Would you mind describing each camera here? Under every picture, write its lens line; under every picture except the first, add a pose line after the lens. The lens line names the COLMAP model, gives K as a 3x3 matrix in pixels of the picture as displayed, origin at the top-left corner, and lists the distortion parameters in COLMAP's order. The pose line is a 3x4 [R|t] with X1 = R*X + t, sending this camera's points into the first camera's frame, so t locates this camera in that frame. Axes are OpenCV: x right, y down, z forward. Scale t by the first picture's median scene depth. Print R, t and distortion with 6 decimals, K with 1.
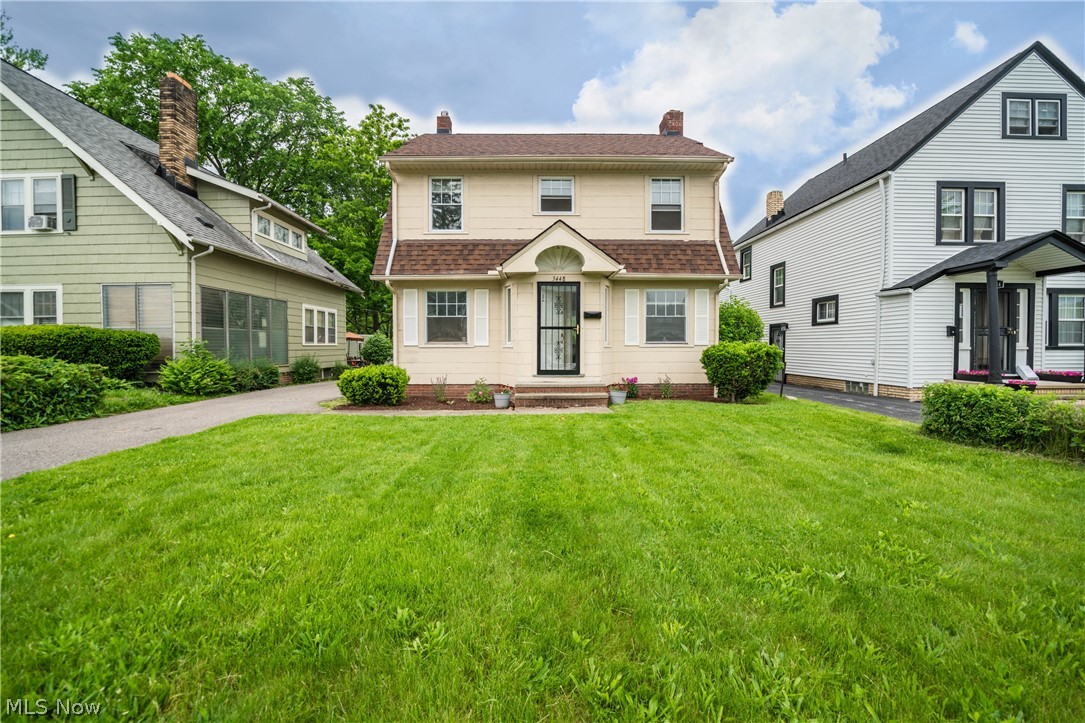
lens RADIAL K [[393.7, 0, 542.5], [0, 393.7, 361.5], [0, 0, 1]] dist [-0.020979, 0.000137]
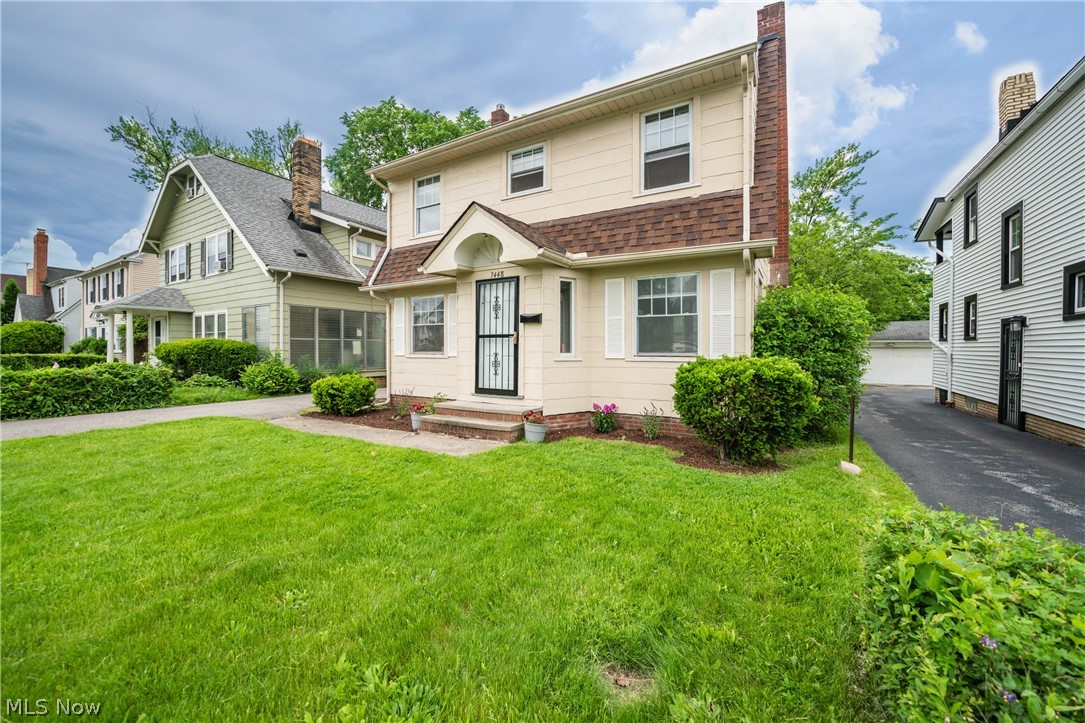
lens RADIAL K [[415.8, 0, 542.5], [0, 415.8, 361.5], [0, 0, 1]] dist [-0.022292, -0.000008]
pose [[0.861260, 0.017635, -0.507859, 0.499673], [-0.023112, 0.999723, -0.004479, -0.029245], [0.507639, 0.015595, 0.861429, 0.293748]]
